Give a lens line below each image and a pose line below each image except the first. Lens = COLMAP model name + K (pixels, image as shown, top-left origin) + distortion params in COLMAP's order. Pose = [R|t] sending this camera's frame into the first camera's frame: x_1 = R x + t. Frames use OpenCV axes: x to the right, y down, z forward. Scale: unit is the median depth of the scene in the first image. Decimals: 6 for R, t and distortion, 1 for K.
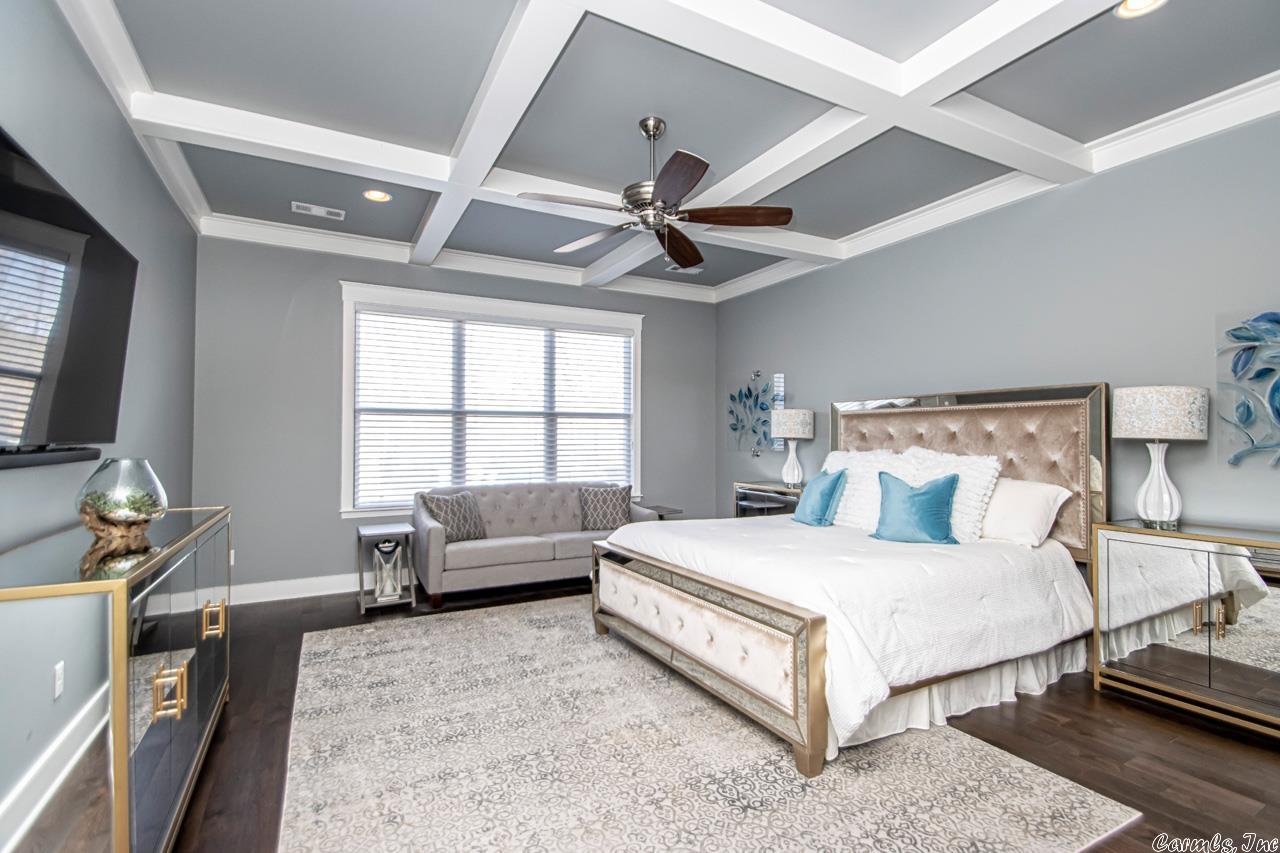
lens RADIAL K [[600.9, 0, 652.3], [0, 600.9, 410.9], [0, 0, 1]] dist [0.032194, -0.023126]
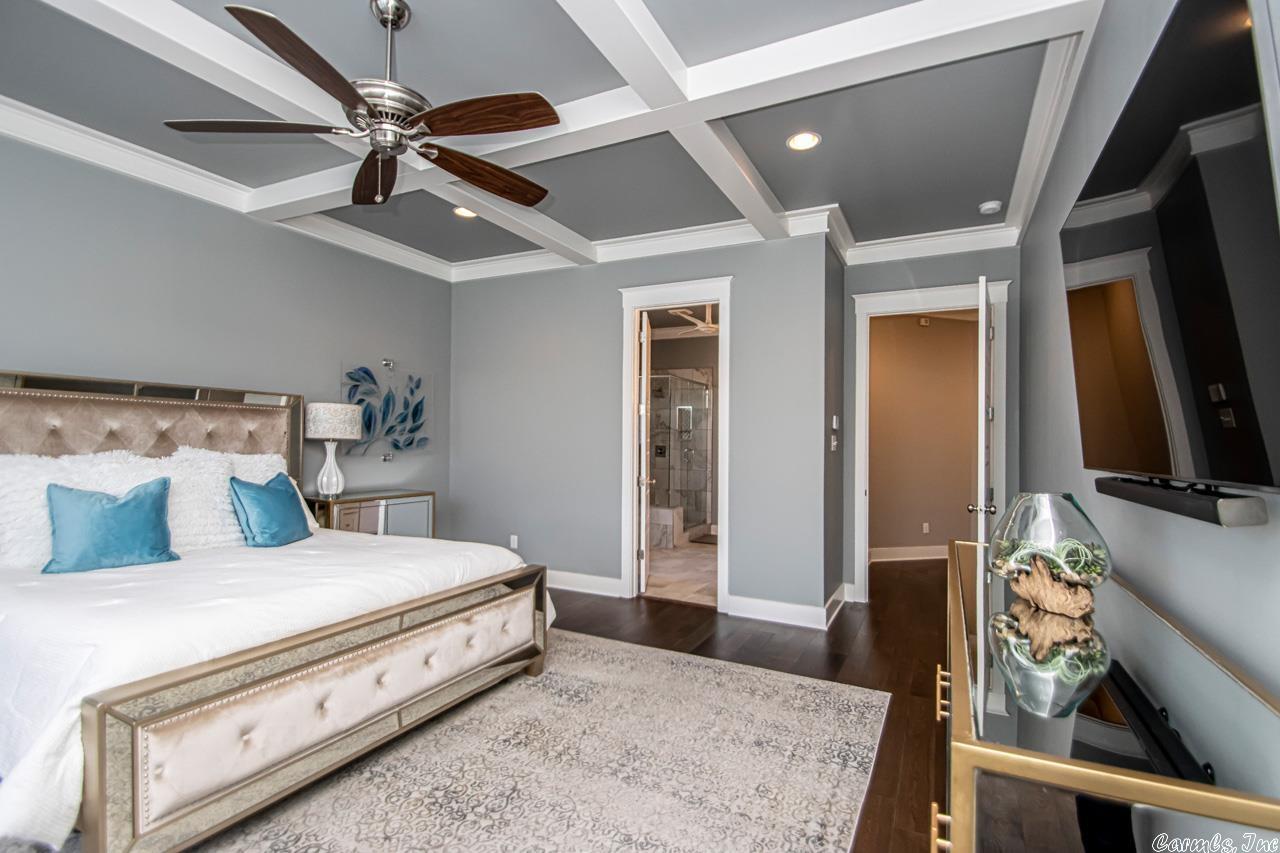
lens RADIAL K [[600.9, 0, 652.3], [0, 600.9, 410.9], [0, 0, 1]] dist [0.032194, -0.023126]
pose [[-0.575548, 0.035028, 0.817018, -0.796396], [-0.044768, 0.996234, -0.074249, 0.051893], [-0.816542, -0.079310, -0.571812, 1.197721]]
